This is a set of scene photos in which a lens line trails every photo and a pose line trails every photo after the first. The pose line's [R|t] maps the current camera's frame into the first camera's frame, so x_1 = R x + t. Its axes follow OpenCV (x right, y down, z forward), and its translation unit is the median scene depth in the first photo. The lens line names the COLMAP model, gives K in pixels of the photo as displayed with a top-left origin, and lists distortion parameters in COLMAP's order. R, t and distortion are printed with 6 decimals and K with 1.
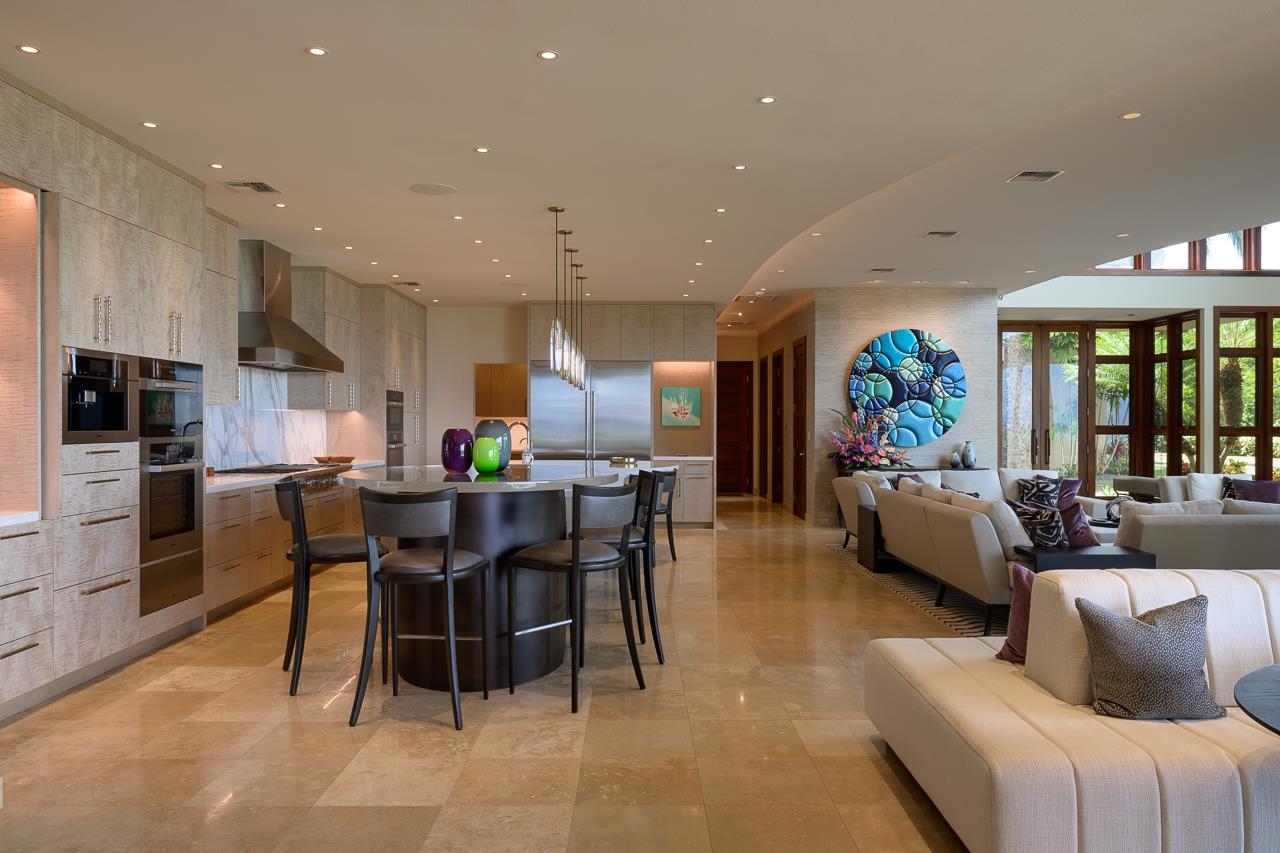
lens RADIAL K [[960.7, 0, 640.1], [0, 960.7, 423.3], [0, 0, 1]] dist [-0.009452, -0.002465]
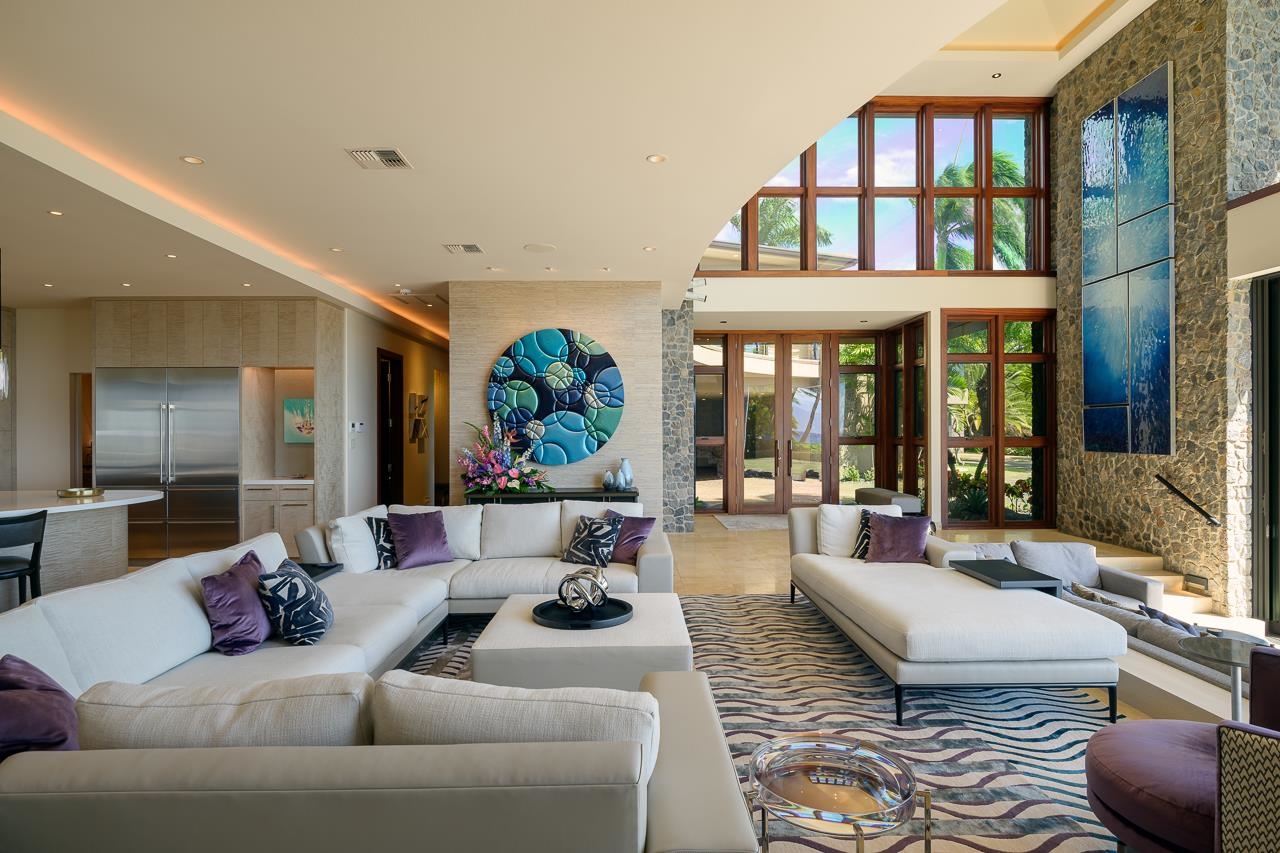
lens RADIAL K [[698.9, 0, 640.5], [0, 698.9, 430.7], [0, 0, 1]] dist [0.003486, 0.000097]
pose [[0.999935, -0.008137, 0.007969, 0.349454], [0.008163, 0.999961, -0.003292, -0.003908], [-0.007942, 0.003357, 0.999963, 0.371753]]
